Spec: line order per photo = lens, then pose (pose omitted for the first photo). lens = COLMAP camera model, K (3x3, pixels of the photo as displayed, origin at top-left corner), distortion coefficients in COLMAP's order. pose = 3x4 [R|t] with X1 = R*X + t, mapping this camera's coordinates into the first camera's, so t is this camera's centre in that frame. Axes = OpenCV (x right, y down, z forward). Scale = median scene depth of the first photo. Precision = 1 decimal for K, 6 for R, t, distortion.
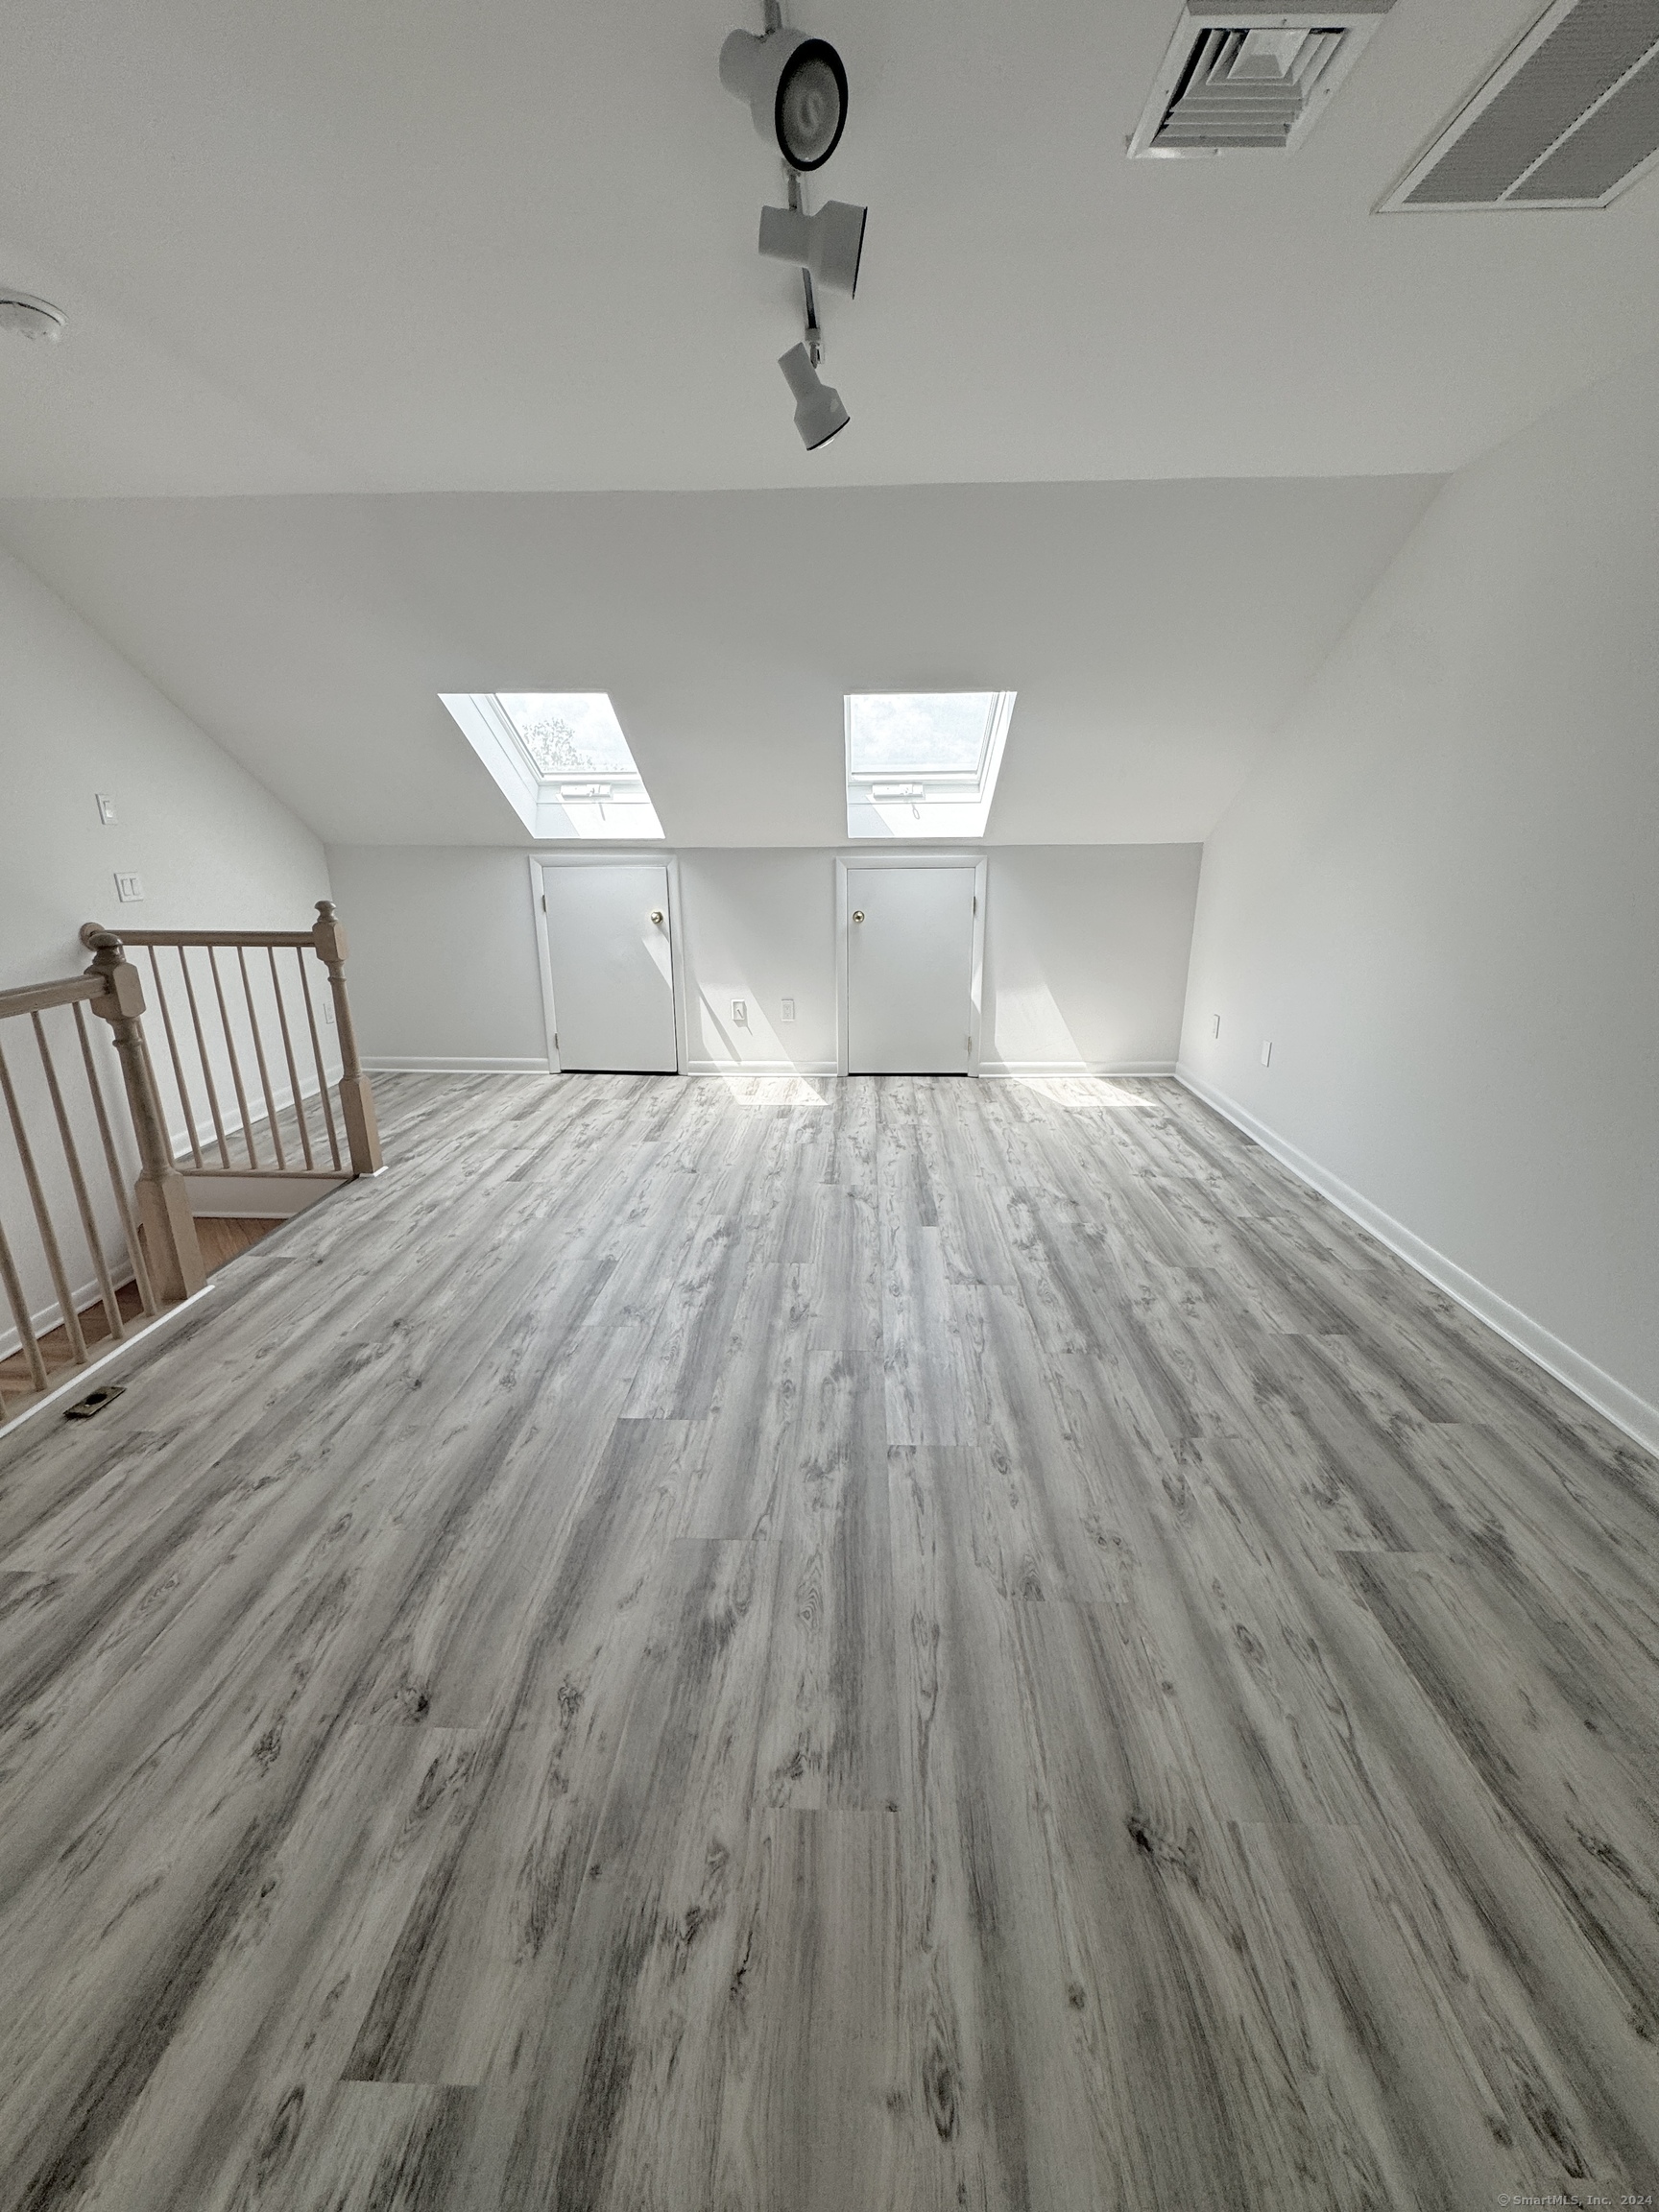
lens RADIAL K [[882.9, 0, 830.9], [0, 882.9, 1103.2], [0, 0, 1]] dist [-0.003333, 0.000633]
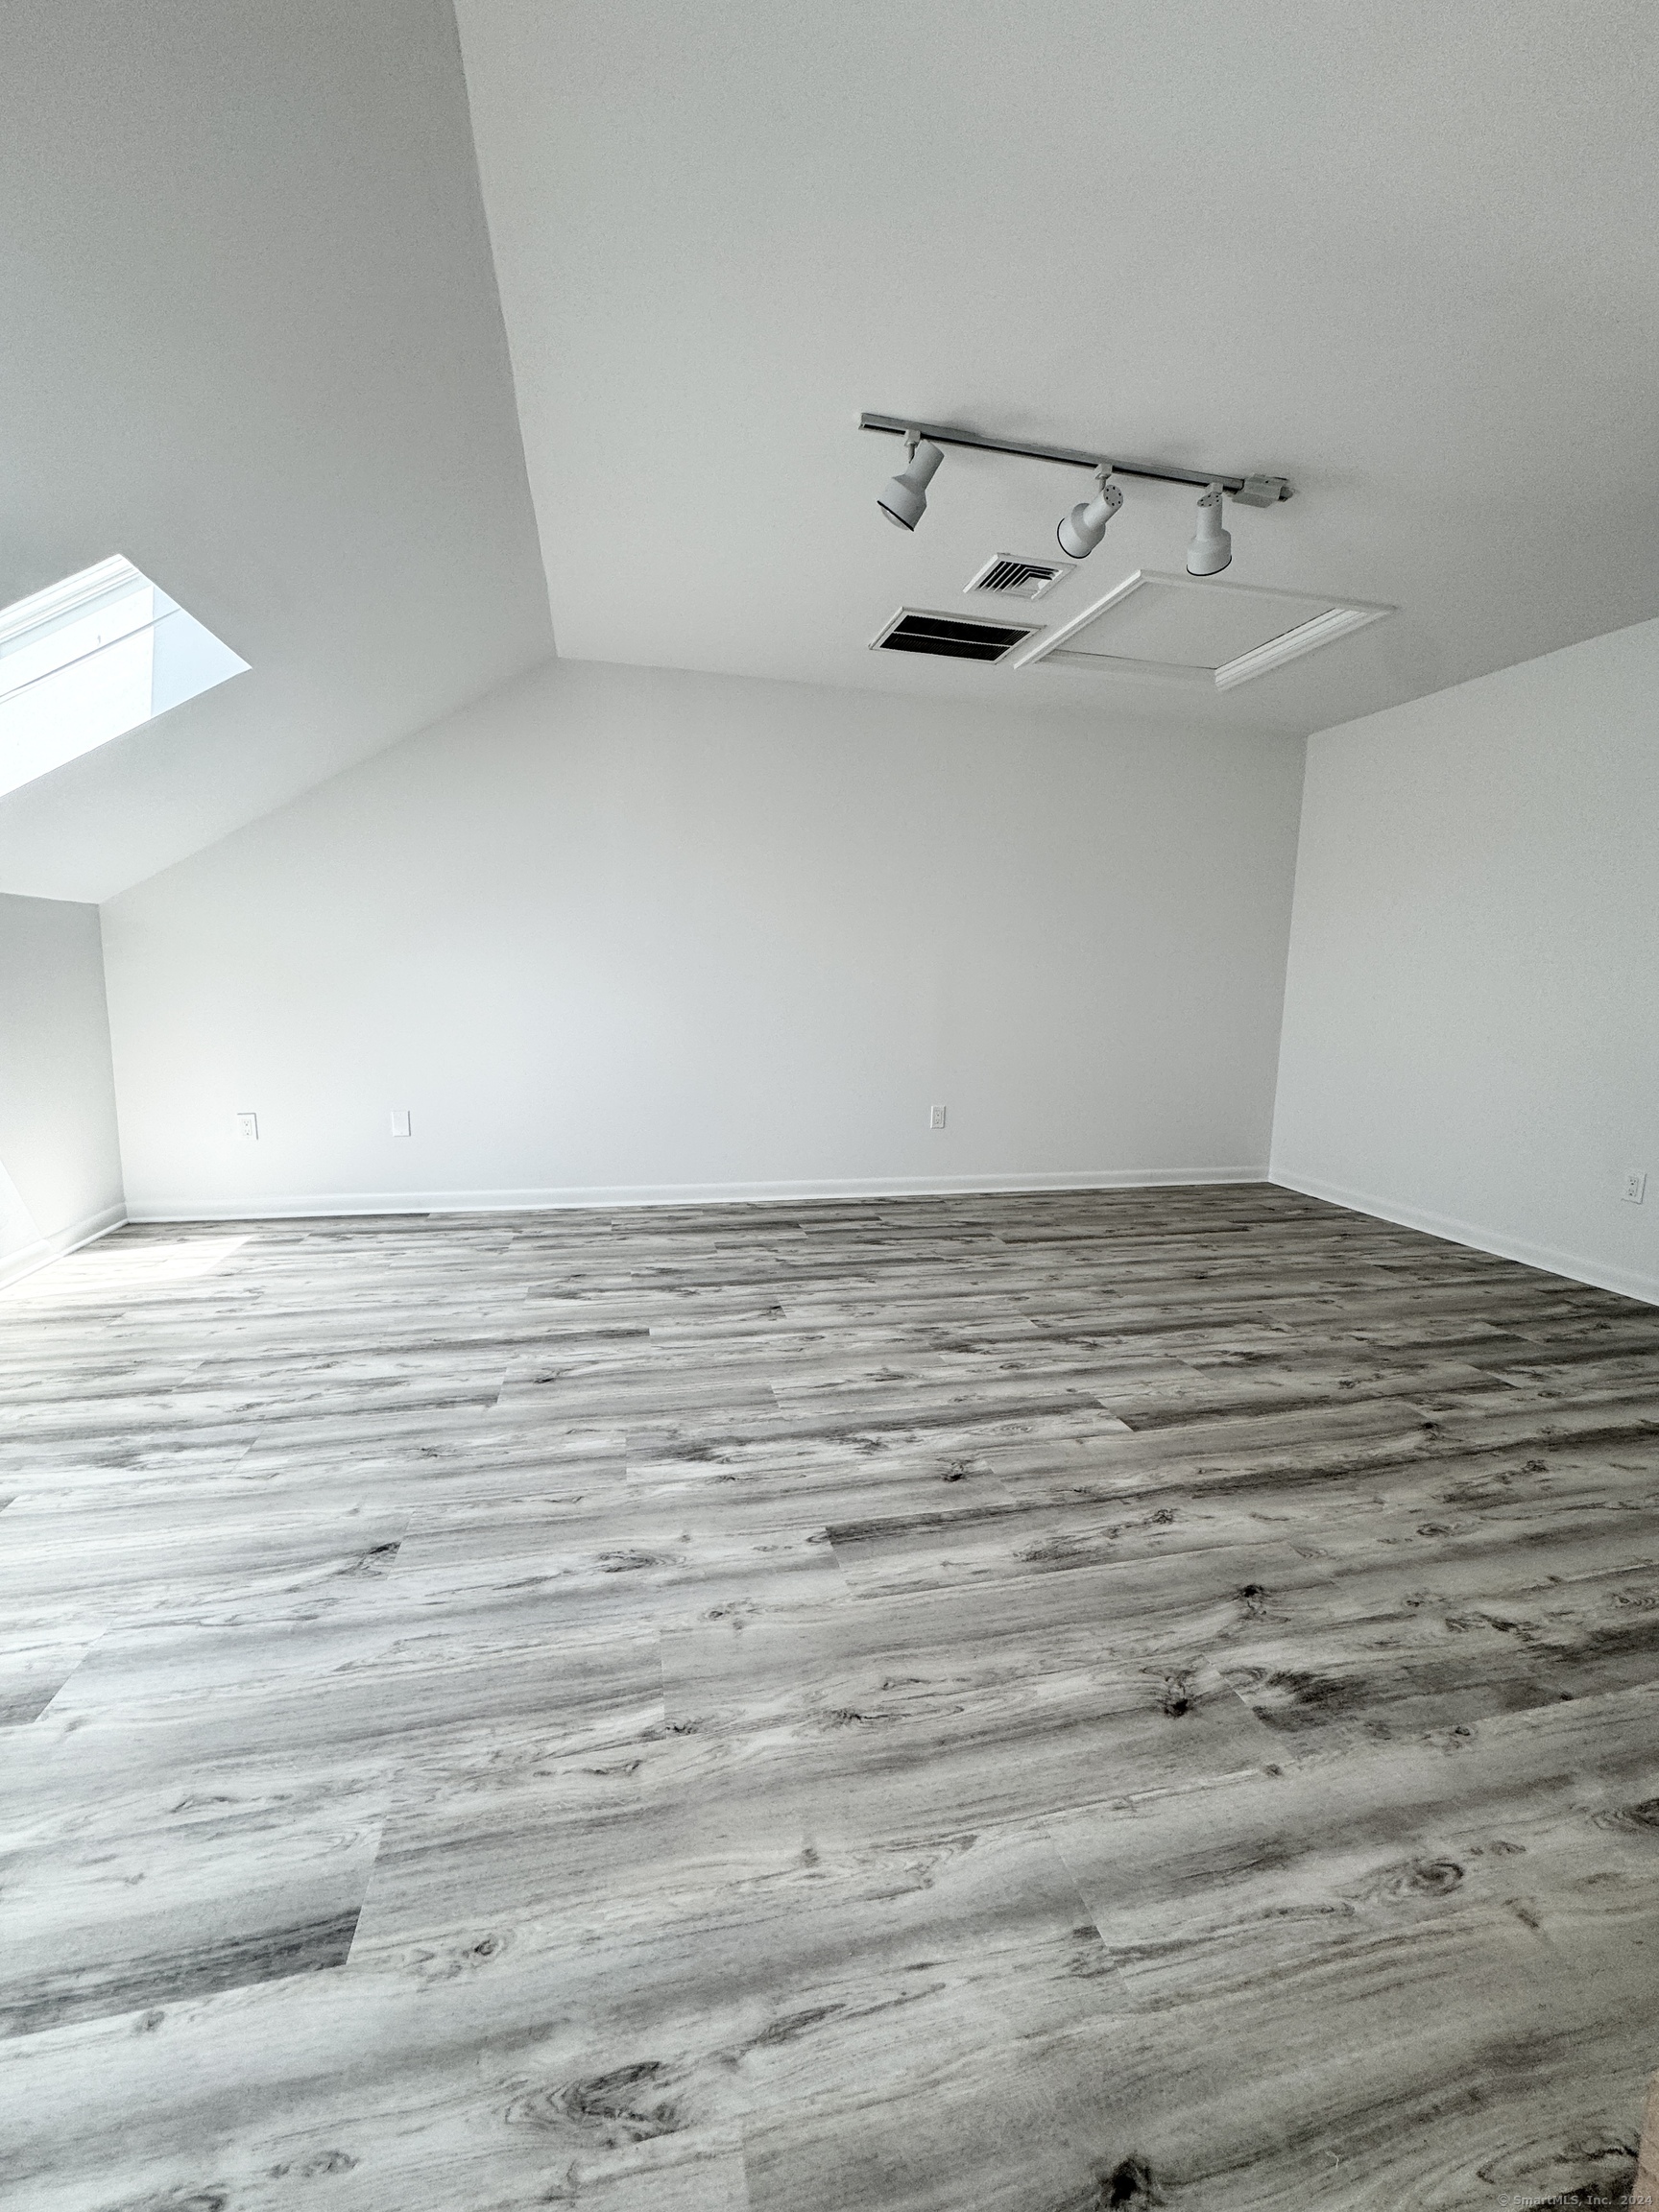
lens RADIAL K [[882.9, 0, 830.9], [0, 882.9, 1103.2], [0, 0, 1]] dist [-0.003333, 0.000633]
pose [[-0.269721, -0.129603, 0.954177, -0.939823], [0.260257, 0.944212, 0.201817, -0.252652], [-0.927101, 0.302765, -0.220944, 1.275717]]
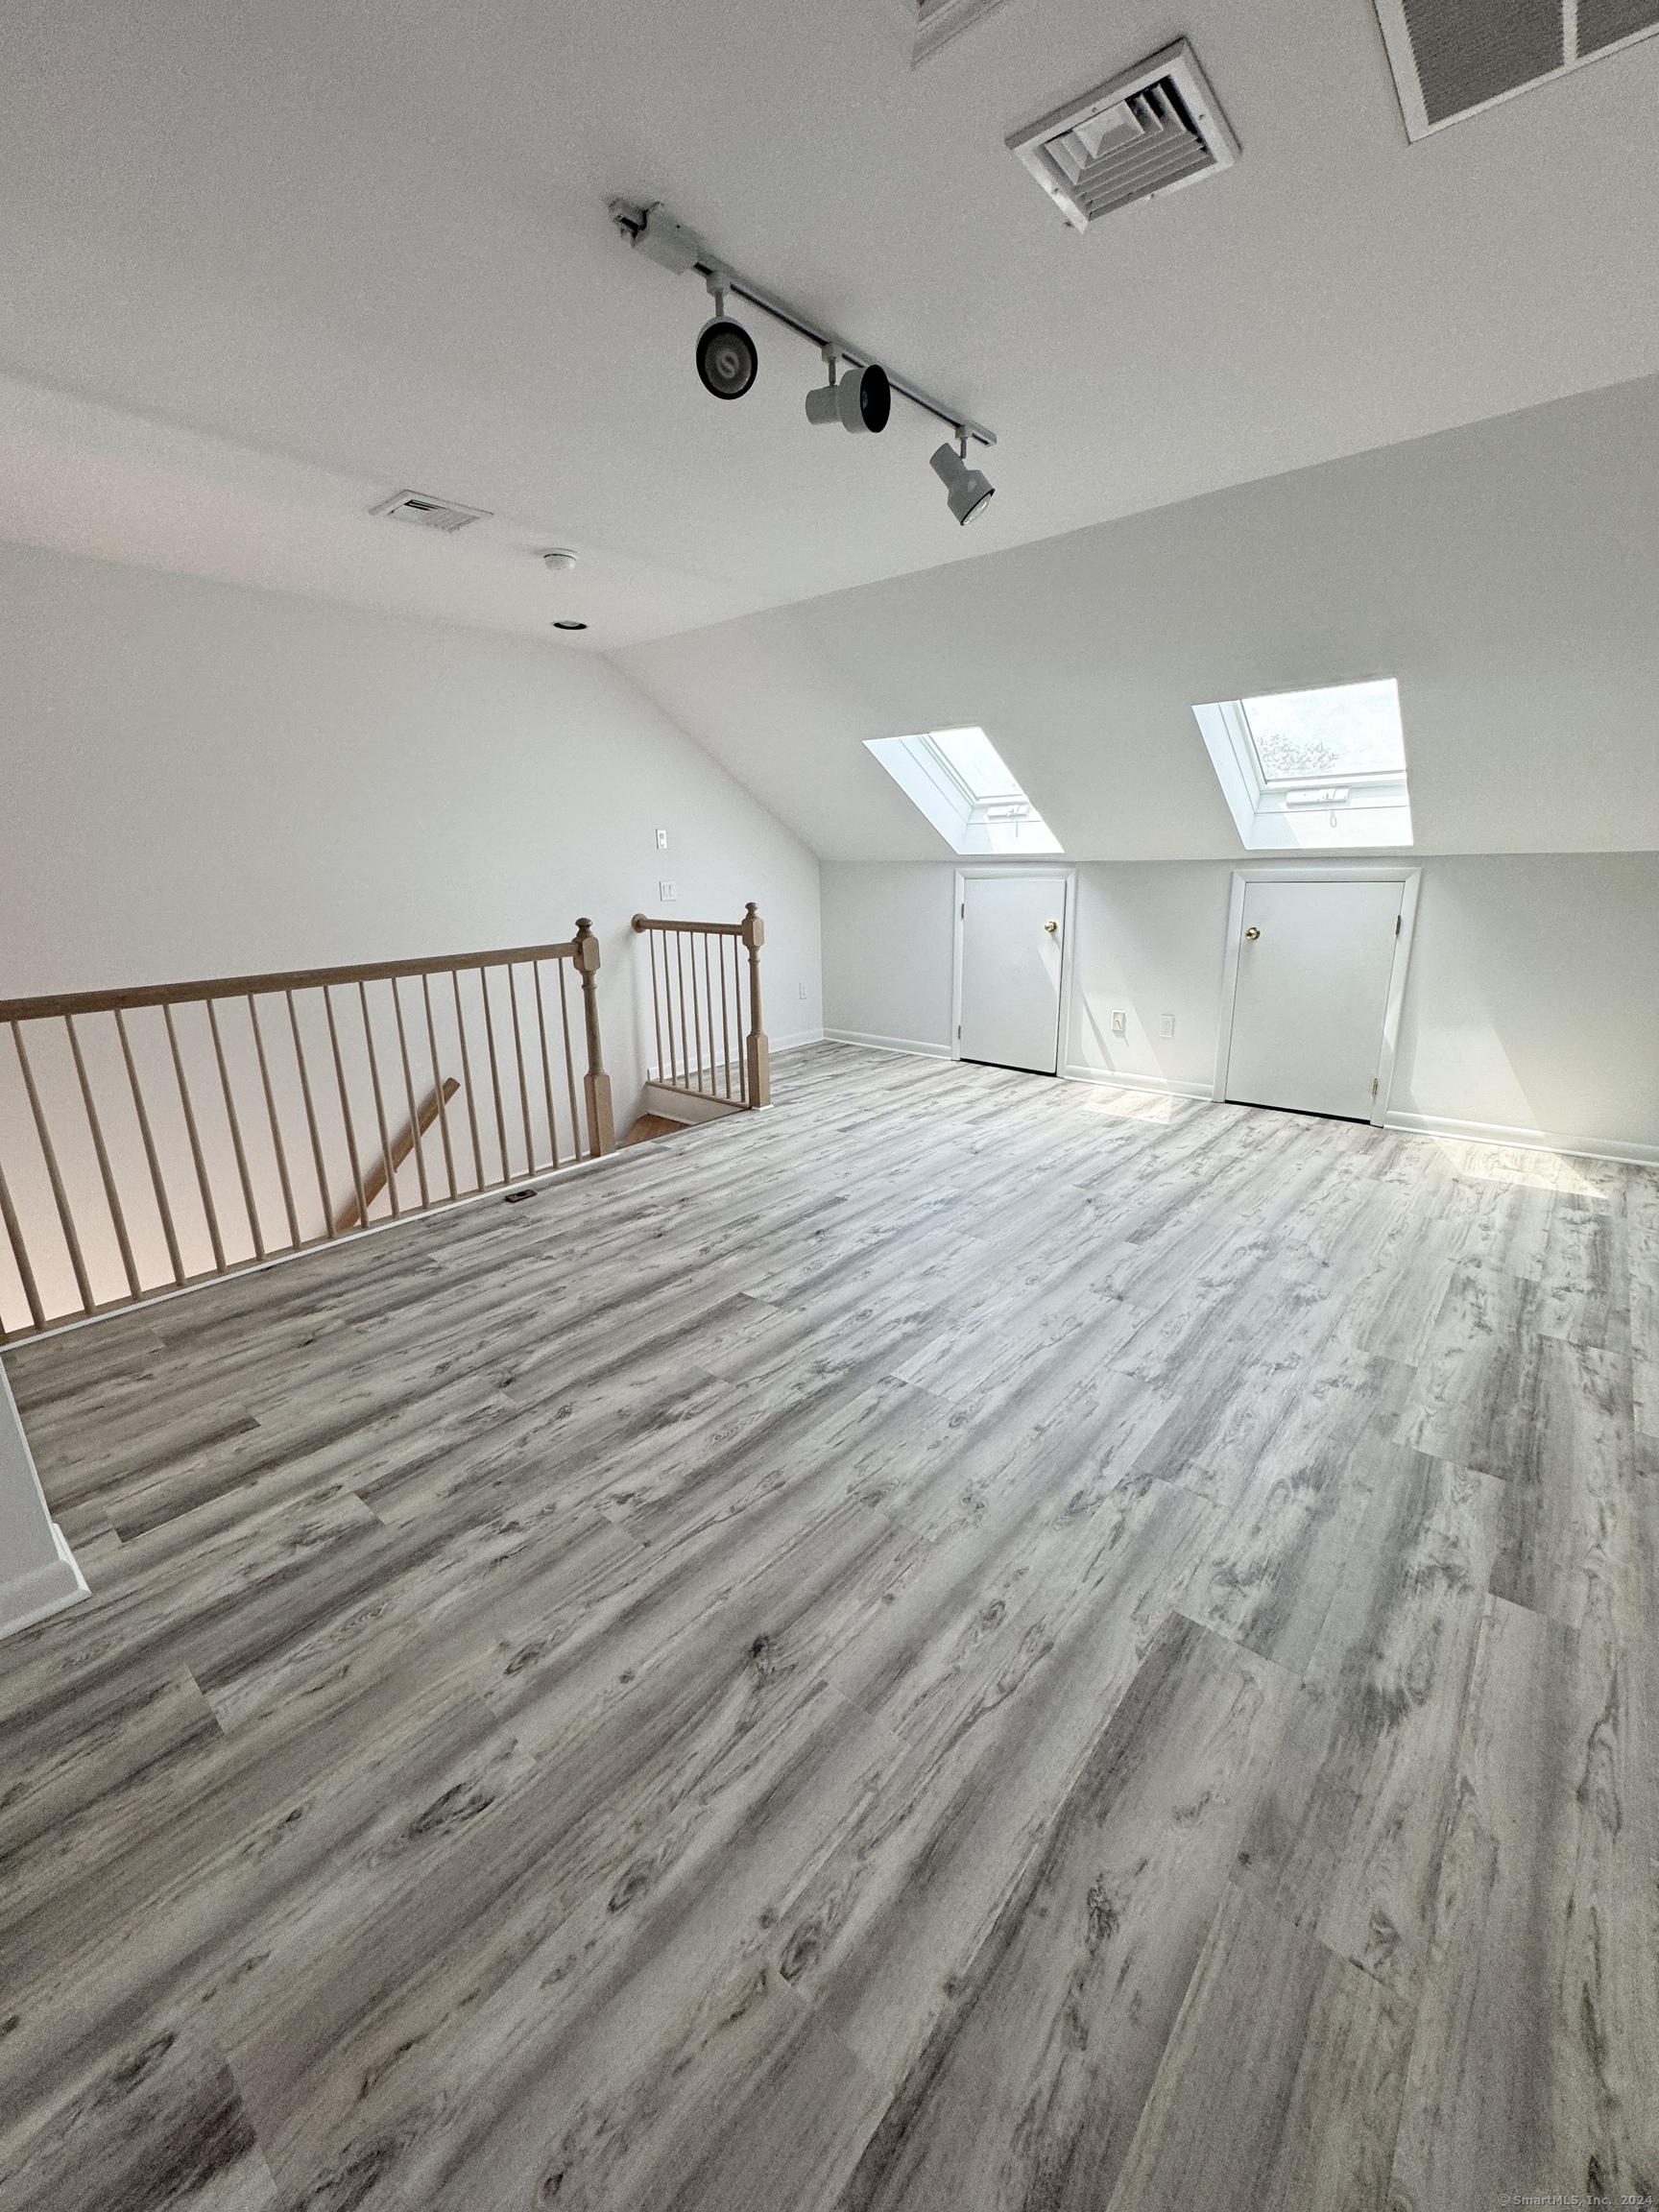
lens RADIAL K [[882.9, 0, 830.9], [0, 882.9, 1103.2], [0, 0, 1]] dist [-0.003333, 0.000633]
pose [[0.784288, 0.155798, -0.600516, 0.552048], [-0.164834, 0.985494, 0.040399, 0.001911], [0.598099, 0.067301, 0.798591, 0.004796]]
